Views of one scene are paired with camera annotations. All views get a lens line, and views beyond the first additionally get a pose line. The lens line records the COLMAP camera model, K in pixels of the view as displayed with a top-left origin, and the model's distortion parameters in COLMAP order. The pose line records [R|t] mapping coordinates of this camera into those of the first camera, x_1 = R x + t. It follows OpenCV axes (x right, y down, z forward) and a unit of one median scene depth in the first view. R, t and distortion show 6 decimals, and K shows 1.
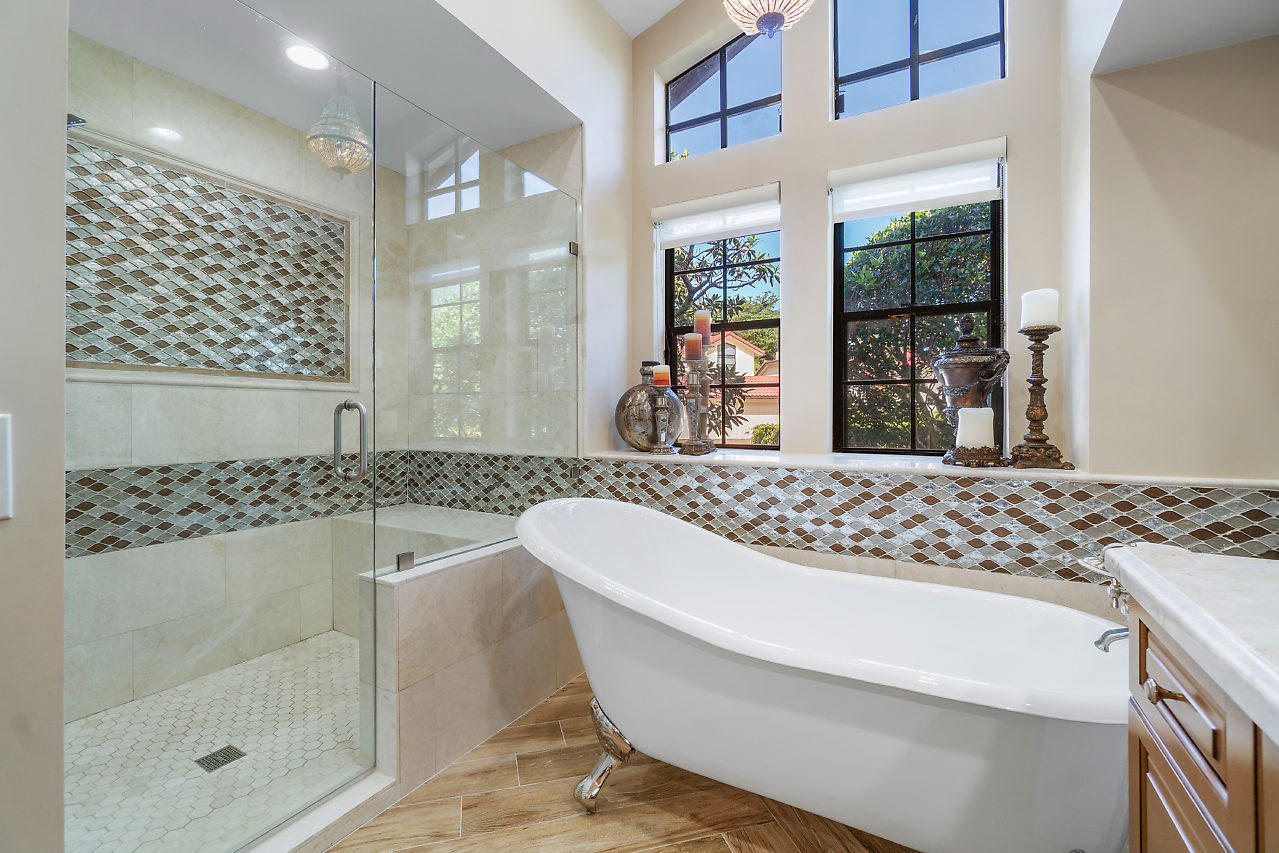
lens RADIAL K [[554.3, 0, 630.7], [0, 554.3, 416.9], [0, 0, 1]] dist [-0.003936, -0.000893]
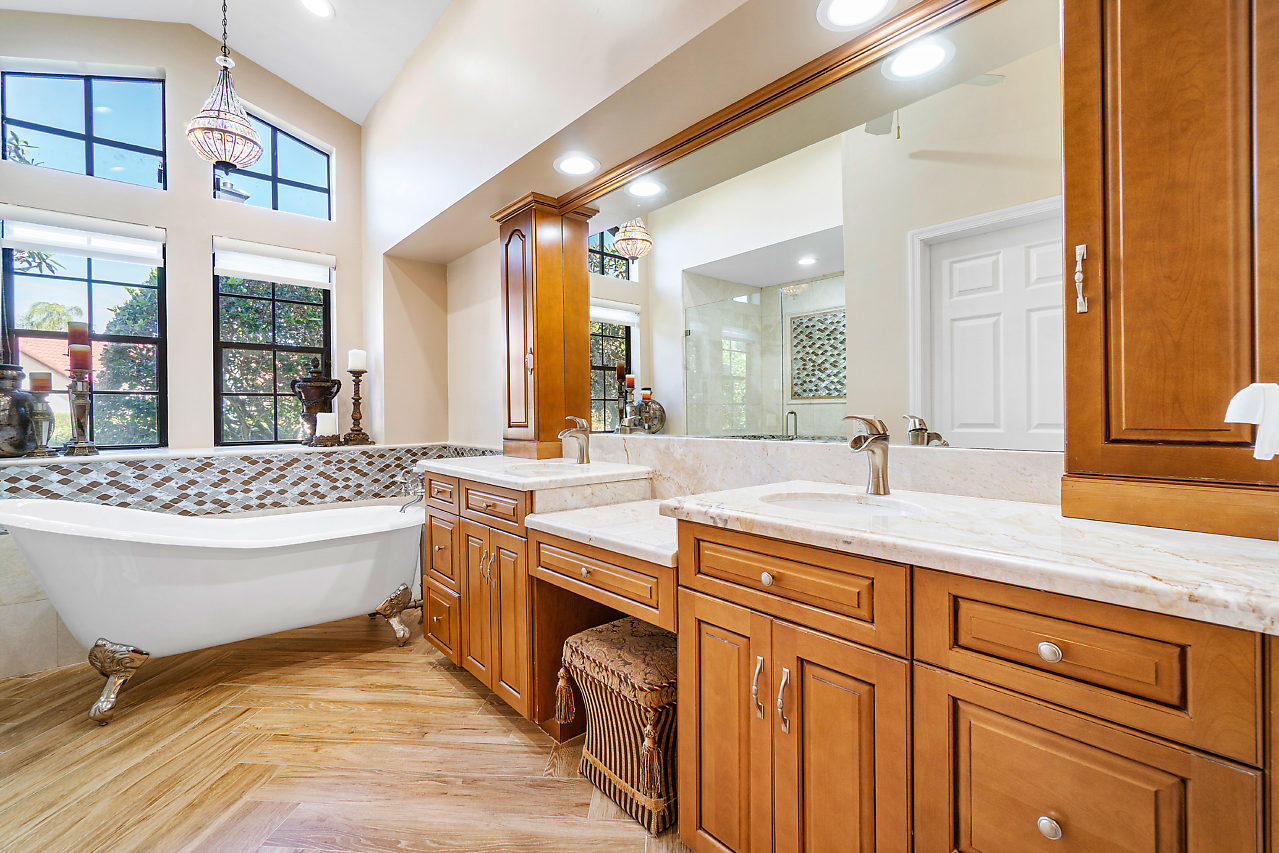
lens RADIAL K [[554.3, 0, 630.7], [0, 554.3, 416.9], [0, 0, 1]] dist [-0.003936, -0.000893]
pose [[0.337753, -0.007178, 0.941207, -0.696981], [0.012530, 0.999917, 0.003129, 0.002153], [-0.941151, 0.010736, 0.337815, -0.491028]]
